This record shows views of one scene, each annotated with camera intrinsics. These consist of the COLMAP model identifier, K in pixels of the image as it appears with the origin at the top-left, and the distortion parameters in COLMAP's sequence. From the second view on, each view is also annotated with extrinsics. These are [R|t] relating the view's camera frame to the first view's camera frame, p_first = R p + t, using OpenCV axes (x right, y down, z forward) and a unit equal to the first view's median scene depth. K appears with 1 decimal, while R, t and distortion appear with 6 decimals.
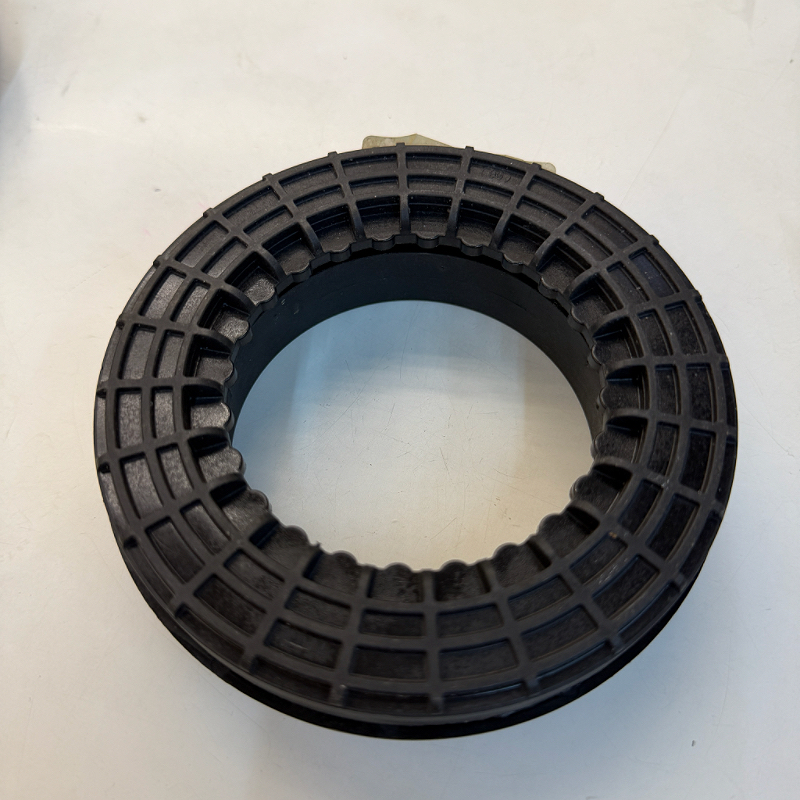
lens RADIAL K [[795.4, 0, 399.1], [0, 795.4, 364.5], [0, 0, 1]] dist [-0.024165, 0.000000]
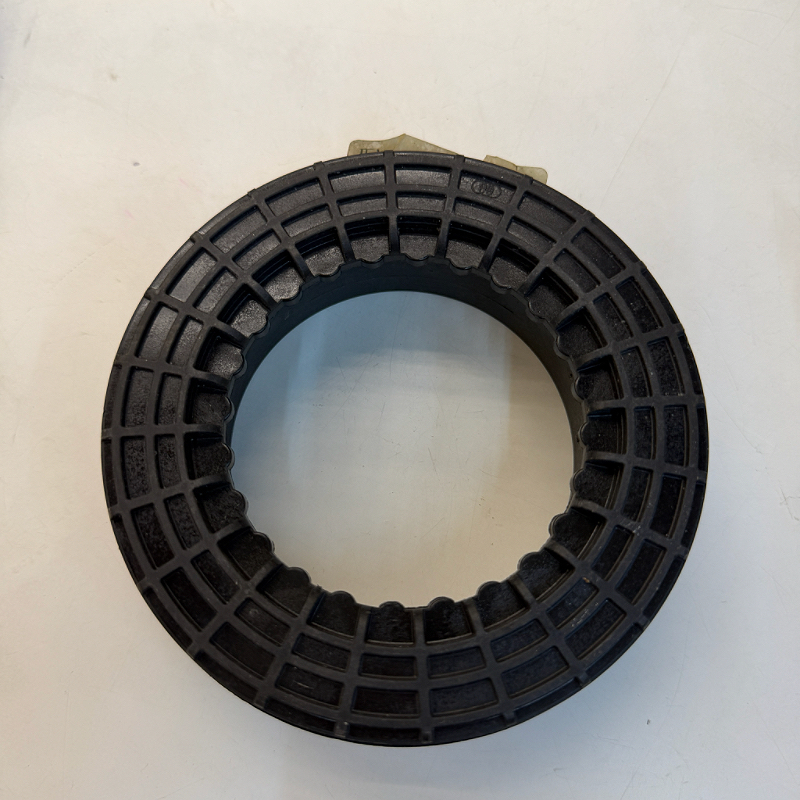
lens RADIAL K [[795.4, 0, 397.5], [0, 795.4, 383.8], [0, 0, 1]] dist [-0.024165, 0.000000]
pose [[0.999827, -0.011382, 0.014726, -0.005467], [0.007767, 0.974184, 0.225622, -0.258147], [-0.016914, -0.225468, 0.974104, -0.009229]]
